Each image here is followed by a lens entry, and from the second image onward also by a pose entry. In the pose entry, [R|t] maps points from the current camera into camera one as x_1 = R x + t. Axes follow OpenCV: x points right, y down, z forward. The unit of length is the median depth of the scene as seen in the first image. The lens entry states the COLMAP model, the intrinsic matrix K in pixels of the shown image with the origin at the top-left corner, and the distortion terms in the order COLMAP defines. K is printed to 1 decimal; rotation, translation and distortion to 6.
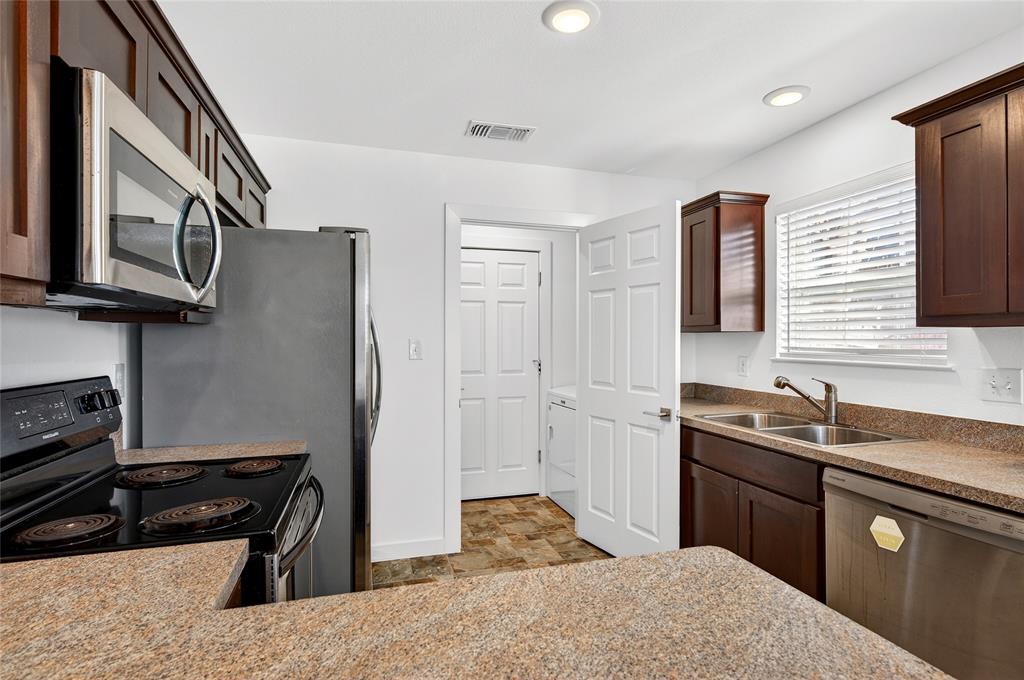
lens RADIAL K [[510.3, 0, 512.0], [0, 510.3, 340.0], [0, 0, 1]] dist [0.000940, 0.000223]
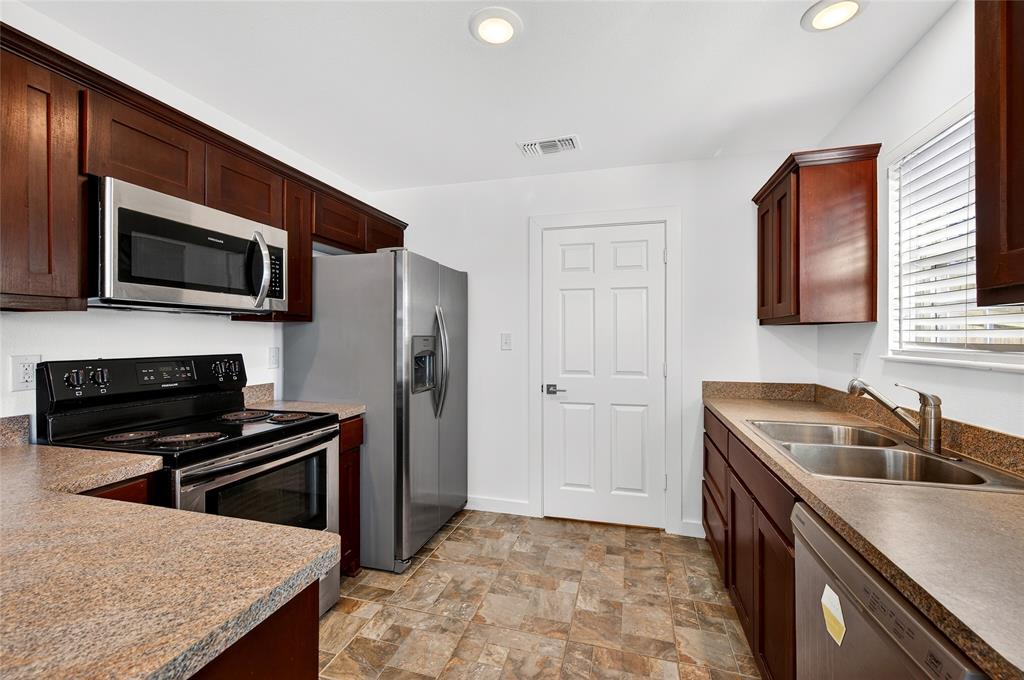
lens RADIAL K [[425.2, 0, 518.1], [0, 425.2, 337.7], [0, 0, 1]] dist [0.000028, 0.000026]
pose [[0.846268, 0.002678, -0.532751, 0.392604], [-0.001772, 0.999996, 0.002211, 0.007209], [0.532755, -0.000927, 0.846269, 0.171749]]
